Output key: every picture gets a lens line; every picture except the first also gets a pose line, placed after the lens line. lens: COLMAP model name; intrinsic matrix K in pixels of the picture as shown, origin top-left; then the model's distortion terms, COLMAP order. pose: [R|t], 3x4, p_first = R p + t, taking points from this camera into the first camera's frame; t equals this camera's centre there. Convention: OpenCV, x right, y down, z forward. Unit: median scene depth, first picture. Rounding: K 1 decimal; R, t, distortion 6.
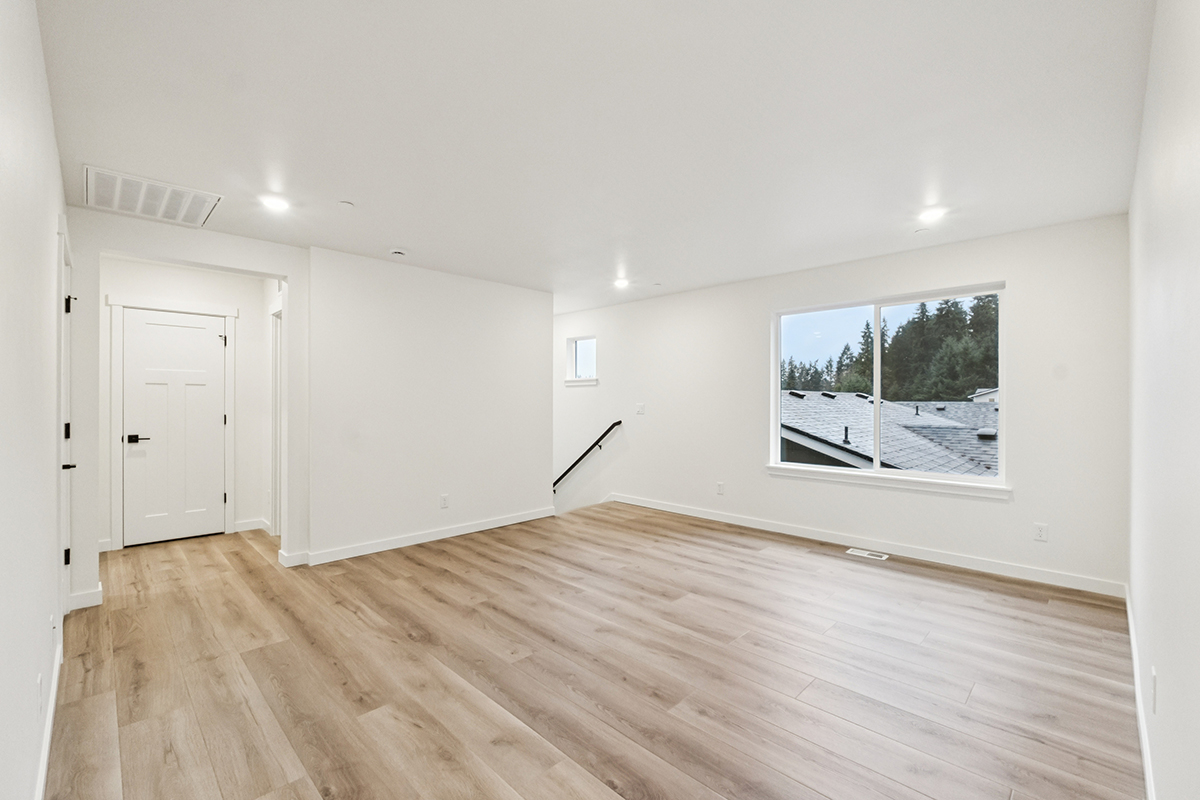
lens RADIAL K [[497.8, 0, 602.0], [0, 497.8, 396.5], [0, 0, 1]] dist [-0.010785, 0.000197]
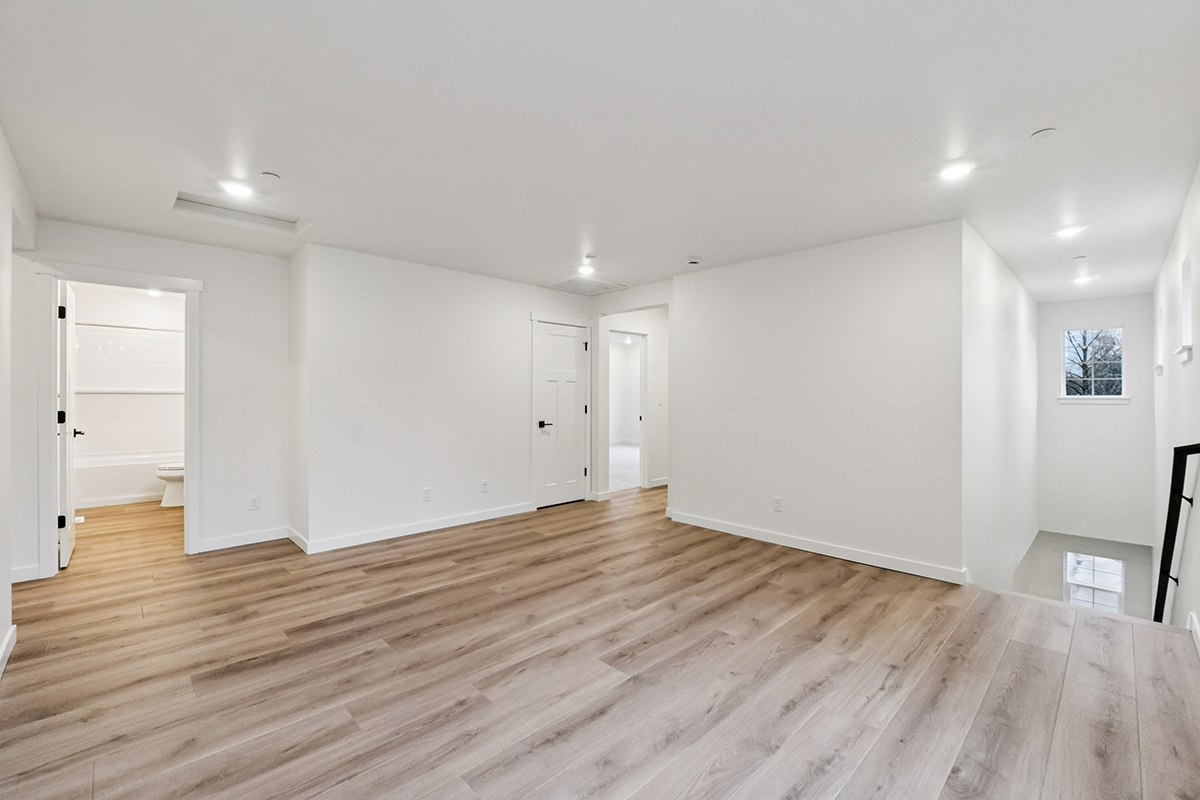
lens RADIAL K [[497.8, 0, 602.0], [0, 497.8, 396.5], [0, 0, 1]] dist [-0.010785, 0.000197]
pose [[0.001234, 0.006386, -0.999979, 0.824153], [0.006792, 0.999956, 0.006395, 0.003614], [0.999976, -0.006800, 0.001191, 0.919440]]
